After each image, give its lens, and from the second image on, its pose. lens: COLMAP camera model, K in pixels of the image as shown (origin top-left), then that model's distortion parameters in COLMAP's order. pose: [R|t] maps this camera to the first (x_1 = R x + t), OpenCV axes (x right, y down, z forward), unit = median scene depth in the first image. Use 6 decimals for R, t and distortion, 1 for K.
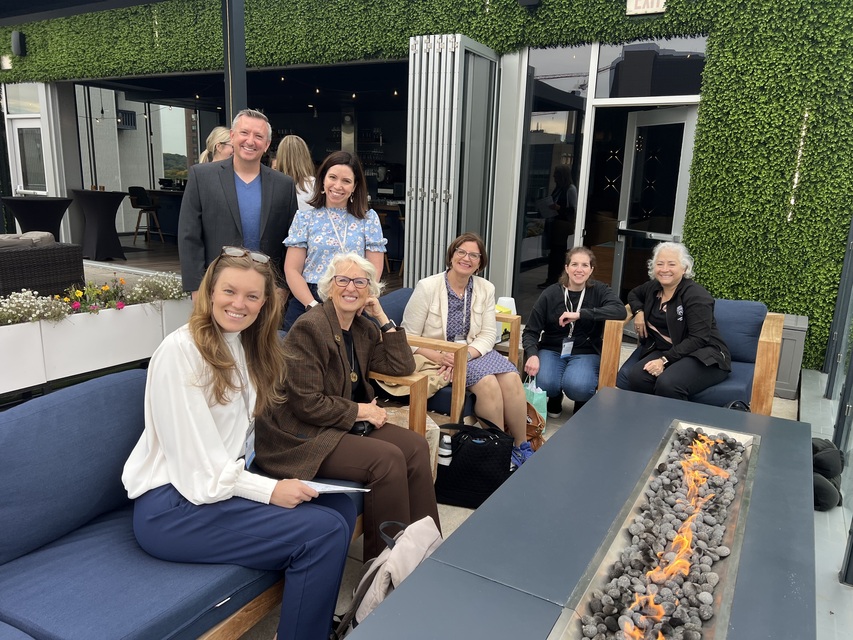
lens RADIAL K [[647.3, 0, 426.5], [0, 647.3, 320.0], [0, 0, 1]] dist [0.070560, -0.065609]
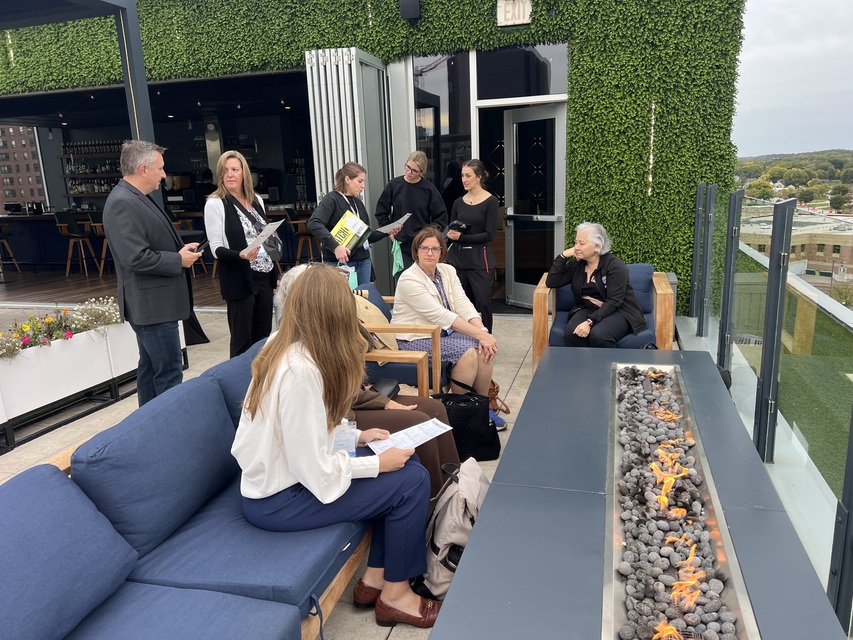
lens RADIAL K [[647.3, 0, 426.5], [0, 647.3, 320.0], [0, 0, 1]] dist [0.070560, -0.065609]
pose [[0.969226, -0.124510, 0.212363, -0.128118], [0.123139, 0.992193, 0.019723, 0.001981], [-0.213161, 0.007034, 0.976992, -0.080766]]
